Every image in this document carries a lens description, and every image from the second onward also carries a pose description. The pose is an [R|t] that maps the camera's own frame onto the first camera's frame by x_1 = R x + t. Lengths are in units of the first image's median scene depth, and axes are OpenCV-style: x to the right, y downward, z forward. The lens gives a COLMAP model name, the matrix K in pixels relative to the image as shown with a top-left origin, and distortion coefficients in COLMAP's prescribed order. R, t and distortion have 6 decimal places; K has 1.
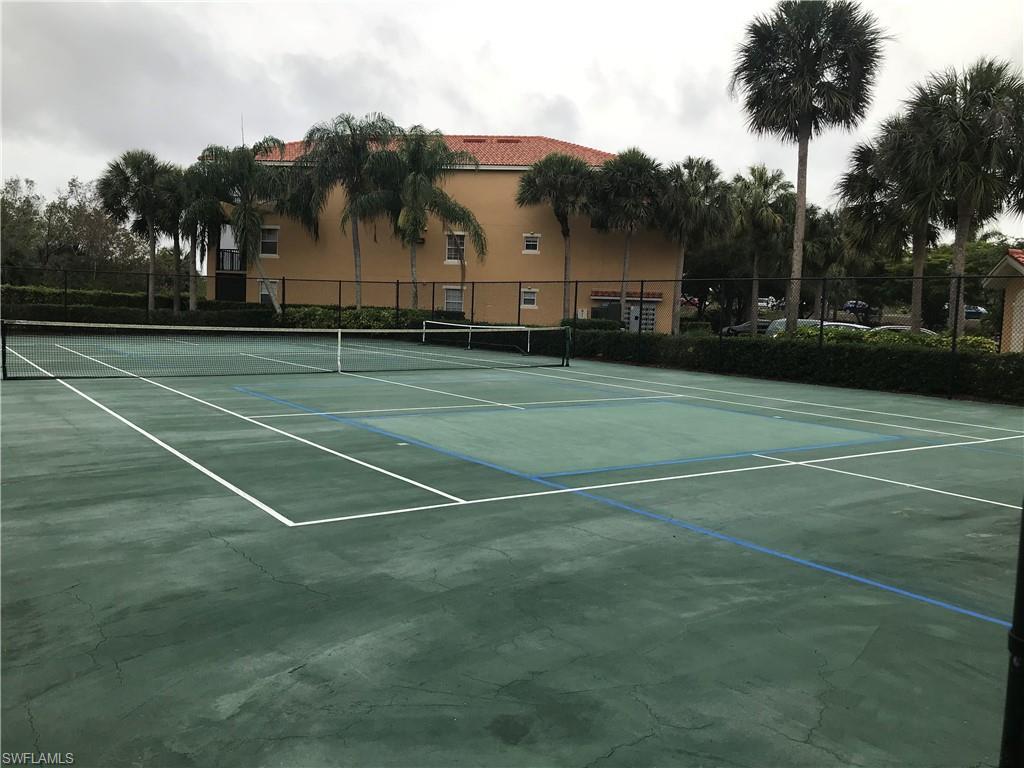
lens RADIAL K [[855.8, 0, 513.3], [0, 855.8, 380.8], [0, 0, 1]] dist [0.050626, -0.023529]
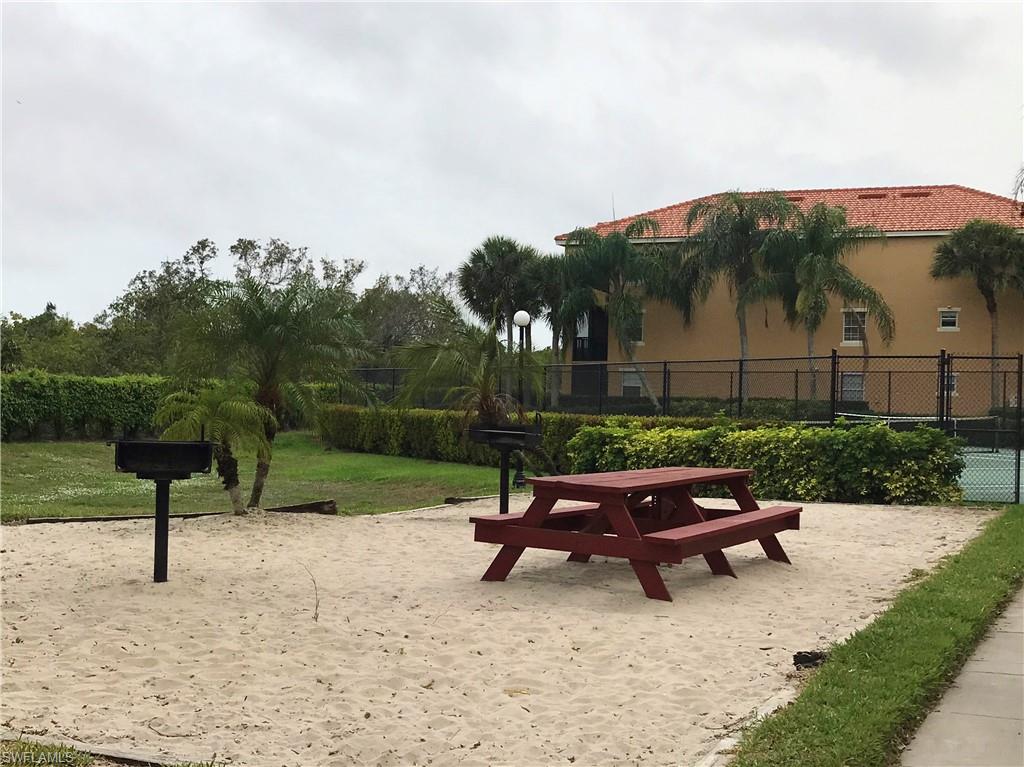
lens RADIAL K [[1395.1, 0, 513.8], [0, 1395.1, 389.5], [0, 0, 1]] dist [0.109172, 0.000000]
pose [[0.963299, -0.025236, -0.267243, -0.023082], [0.002797, 0.996461, -0.084016, 0.026235], [0.268418, 0.080185, 0.959960, -0.460199]]
